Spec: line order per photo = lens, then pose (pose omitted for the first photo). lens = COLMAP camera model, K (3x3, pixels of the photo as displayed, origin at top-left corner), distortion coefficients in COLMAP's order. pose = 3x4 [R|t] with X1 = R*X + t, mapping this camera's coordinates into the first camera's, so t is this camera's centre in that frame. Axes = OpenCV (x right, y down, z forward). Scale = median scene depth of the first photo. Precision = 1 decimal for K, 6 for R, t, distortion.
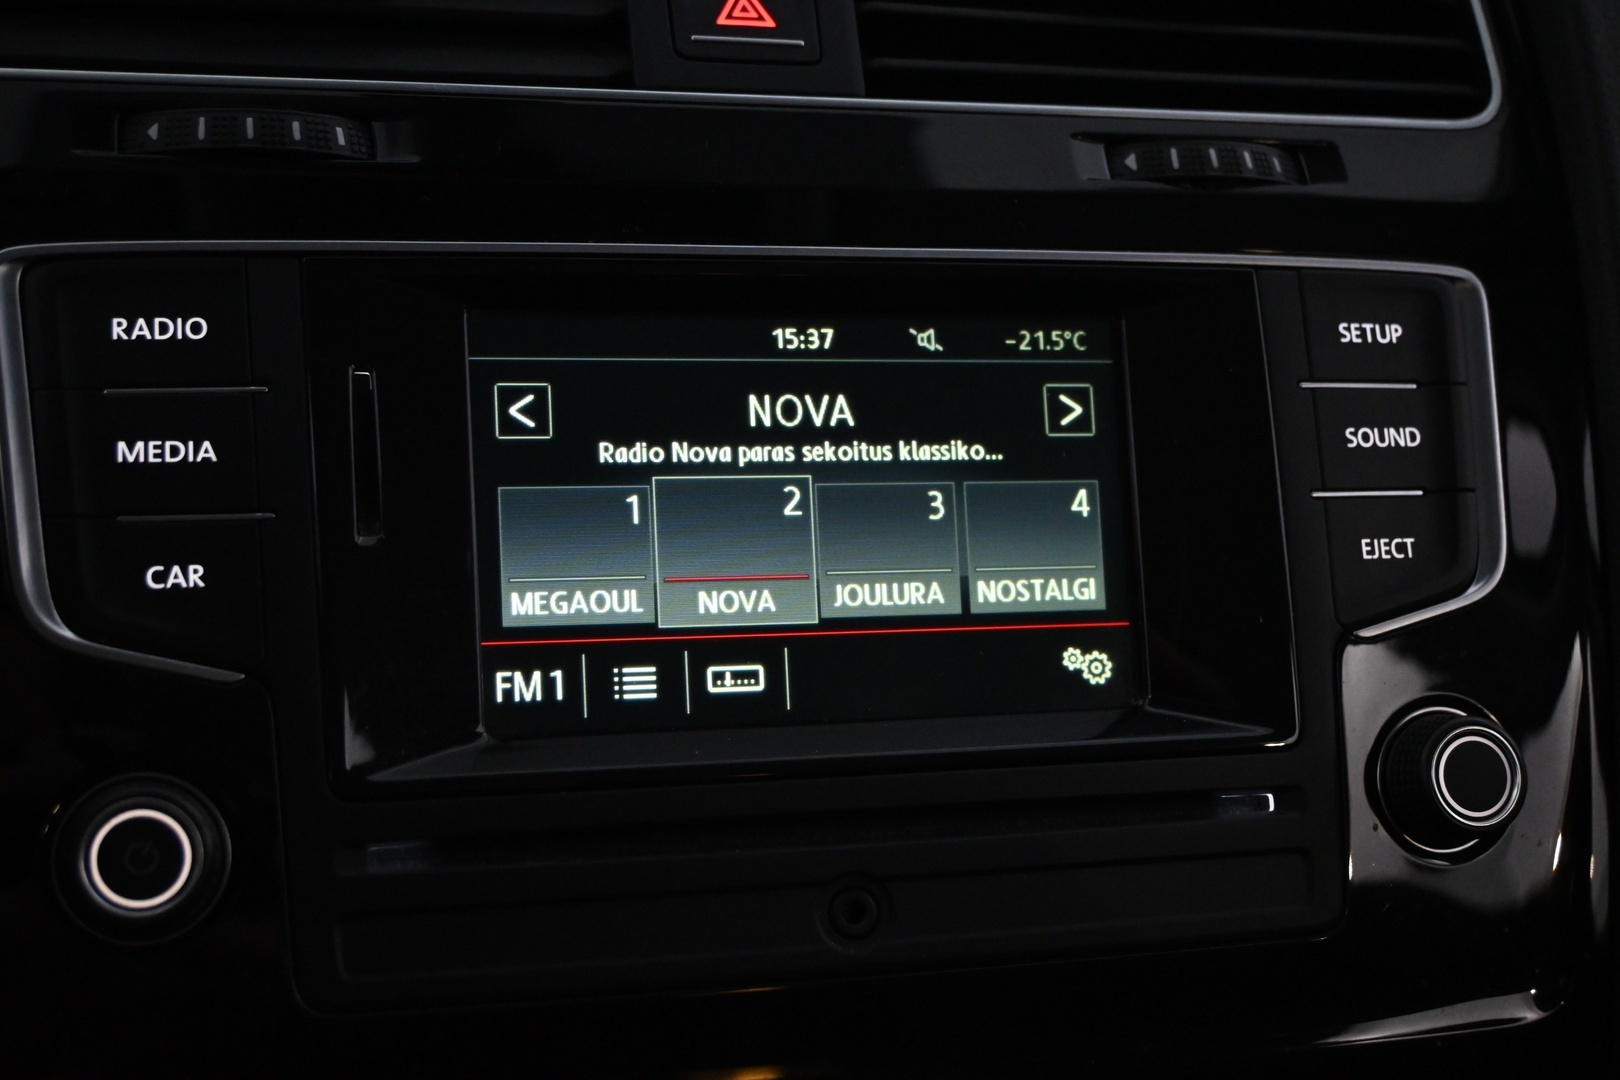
lens RADIAL K [[2155.4, 0, 810.0], [0, 2155.4, 540.0], [0, 0, 1]] dist [-0.000097, -0.009362]
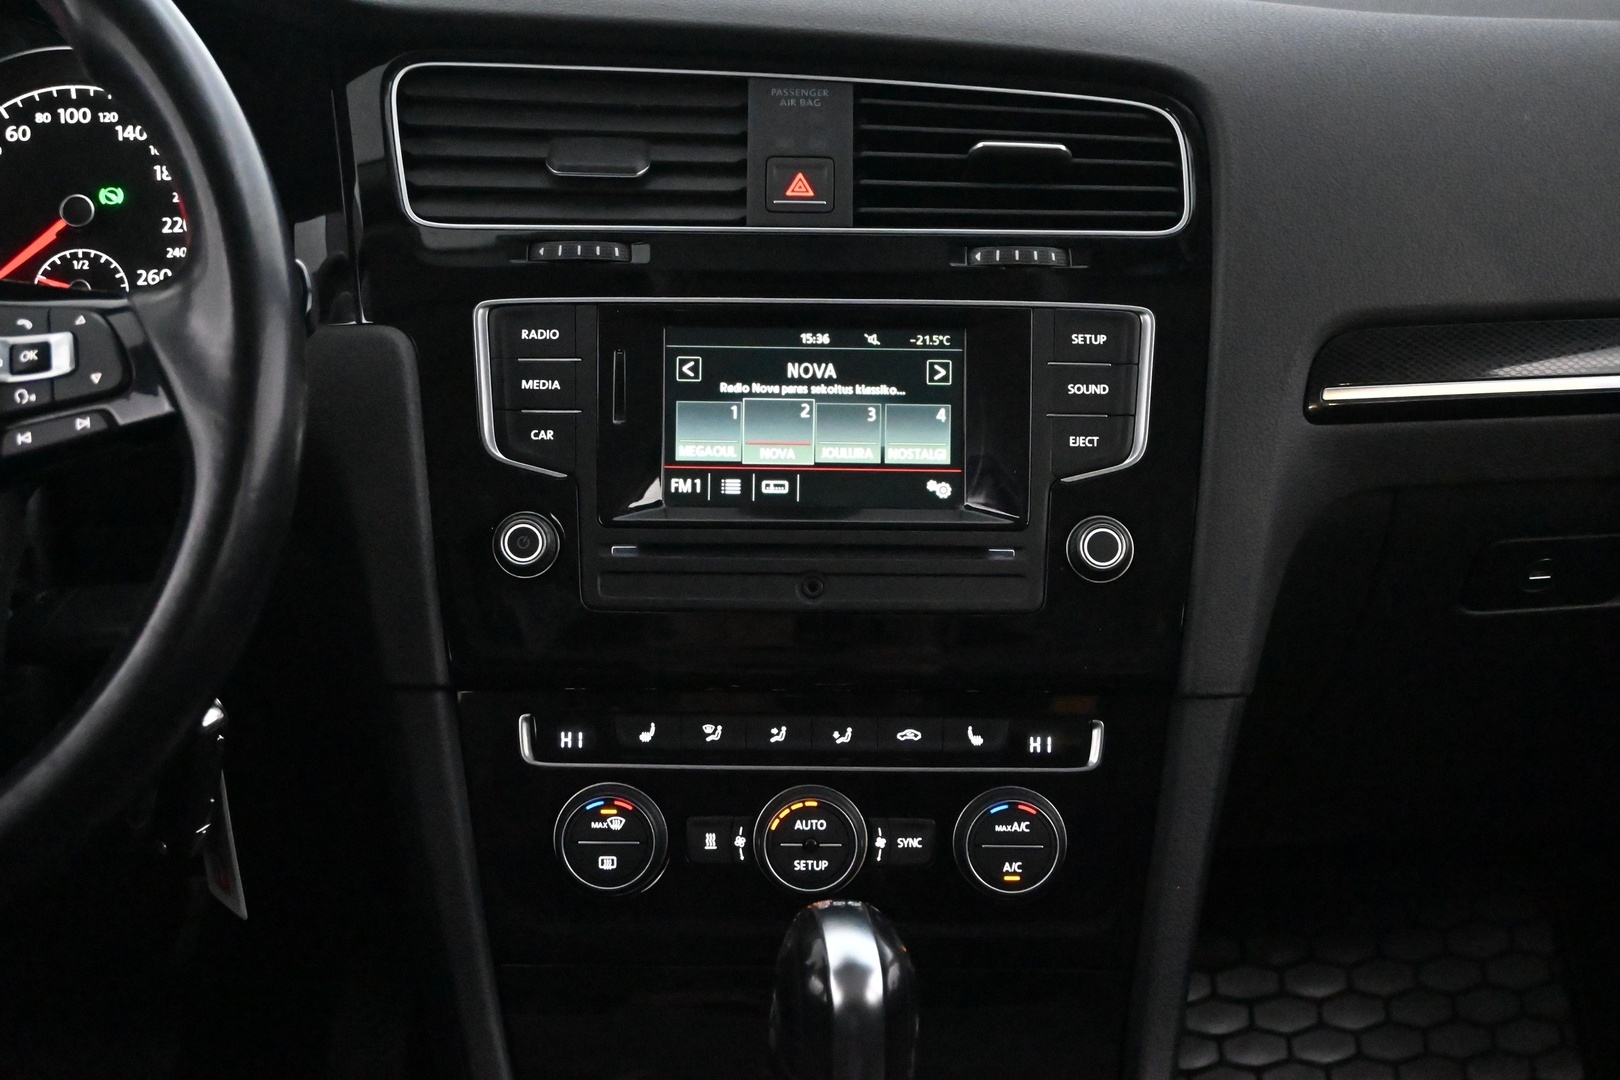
lens RADIAL K [[2803.5, 0, 810.0], [0, 2803.5, 540.0], [0, 0, 1]] dist [0.010150, 0.033113]
pose [[0.963135, 0.050109, -0.264310, 0.782716], [-0.032359, 0.996945, 0.071089, -0.092033], [0.267065, -0.059916, 0.961814, -1.848505]]
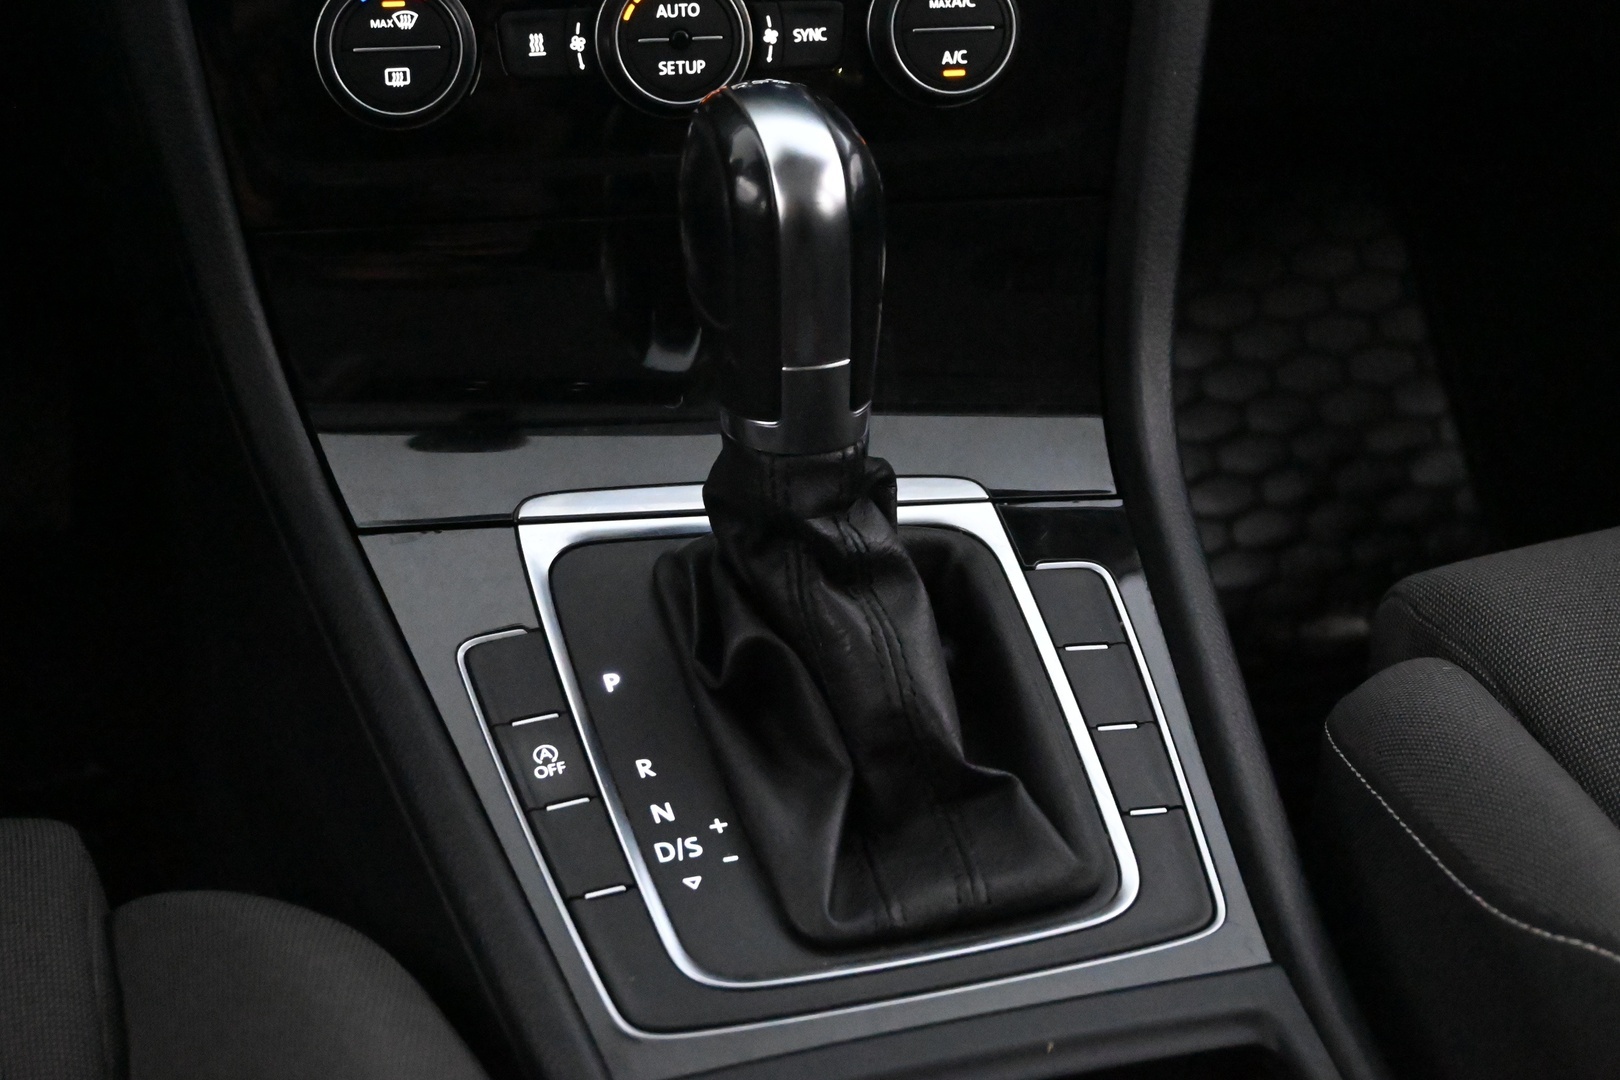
lens RADIAL K [[2803.5, 0, 810.0], [0, 2803.5, 540.0], [0, 0, 1]] dist [0.010150, 0.033113]
pose [[0.994508, 0.018945, -0.102935, 0.350834], [0.005902, 0.971765, 0.235875, 0.298877], [0.104498, -0.235187, 0.966316, -1.168792]]
